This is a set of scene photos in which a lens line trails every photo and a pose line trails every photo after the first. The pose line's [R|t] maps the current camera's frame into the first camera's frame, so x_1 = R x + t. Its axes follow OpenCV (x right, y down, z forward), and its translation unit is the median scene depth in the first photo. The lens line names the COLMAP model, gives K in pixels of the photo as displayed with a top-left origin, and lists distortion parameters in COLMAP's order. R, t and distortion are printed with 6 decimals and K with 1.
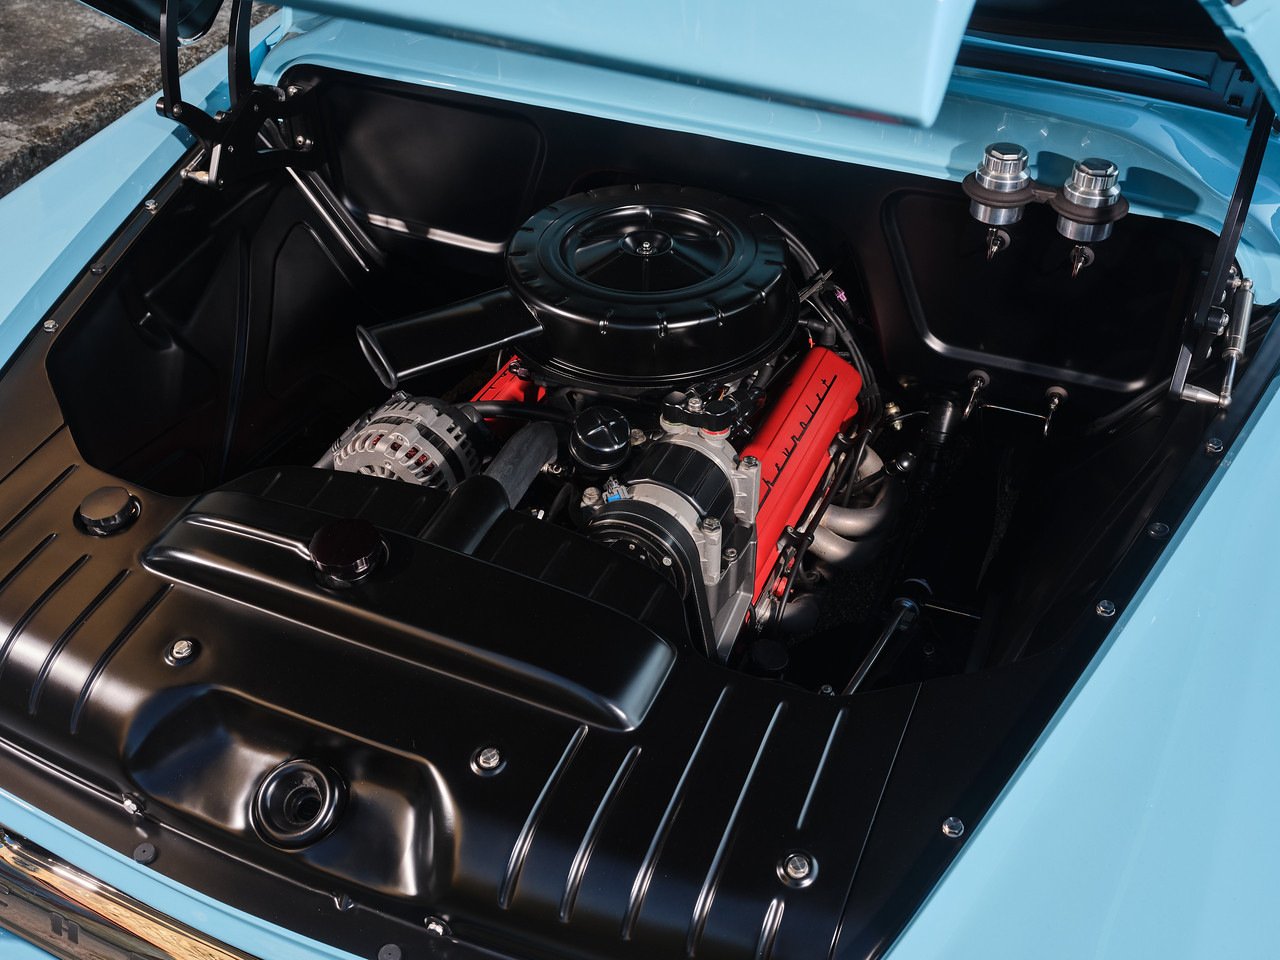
lens RADIAL K [[1272.7, 0, 640.0], [0, 1272.7, 480.0], [0, 0, 1]] dist [0.015220, 0.000986]
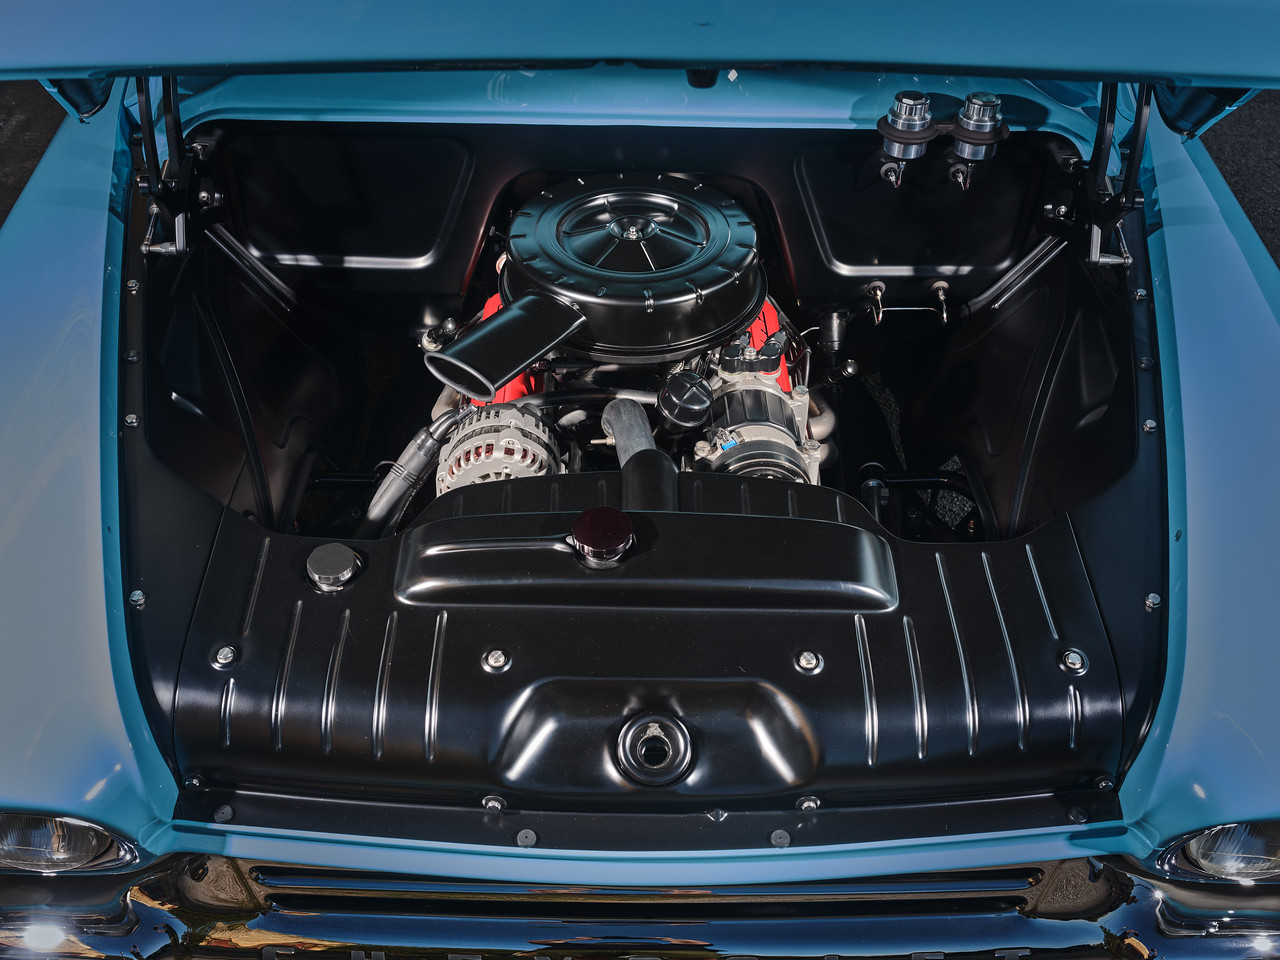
lens RADIAL K [[1254.2, 0, 640.0], [0, 1254.2, 480.0], [0, 0, 1]] dist [-0.003865, -0.001394]
pose [[0.919050, -0.249596, 0.305038, -0.408645], [0.239417, 0.968319, 0.070983, -0.049851], [-0.313091, 0.007794, 0.949691, -0.058870]]
